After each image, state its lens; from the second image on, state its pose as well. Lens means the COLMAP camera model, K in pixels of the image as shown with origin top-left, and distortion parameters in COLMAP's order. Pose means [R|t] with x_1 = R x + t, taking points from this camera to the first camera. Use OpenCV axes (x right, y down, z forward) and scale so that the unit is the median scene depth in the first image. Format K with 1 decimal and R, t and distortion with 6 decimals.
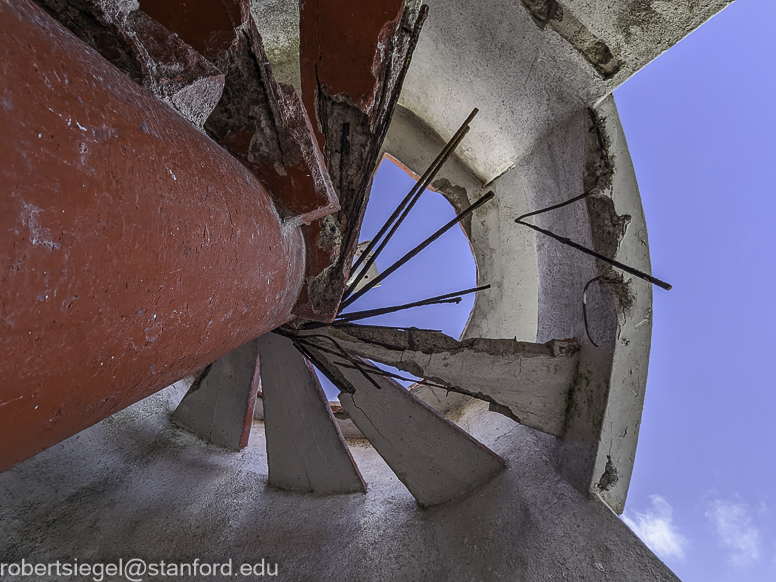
lens RADIAL K [[459.3, 0, 388.0], [0, 459.3, 291.0], [0, 0, 1]] dist [-0.012710, -0.000365]
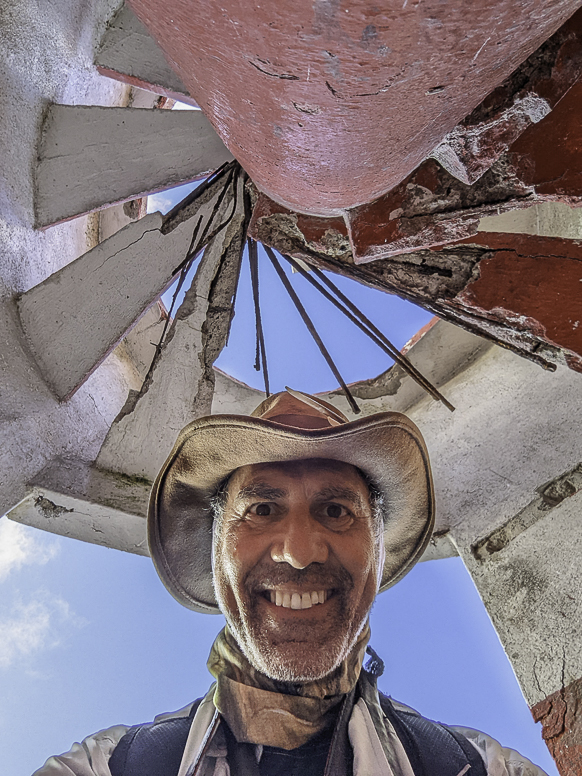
lens RADIAL K [[451.8, 0, 276.8], [0, 451.8, 386.7], [0, 0, 1]] dist [0.024922, -0.000365]
pose [[-0.117391, 0.974941, 0.188969, 0.017019], [-0.993050, -0.113635, -0.030625, 0.009259], [-0.008384, -0.191251, 0.981505, 0.134396]]
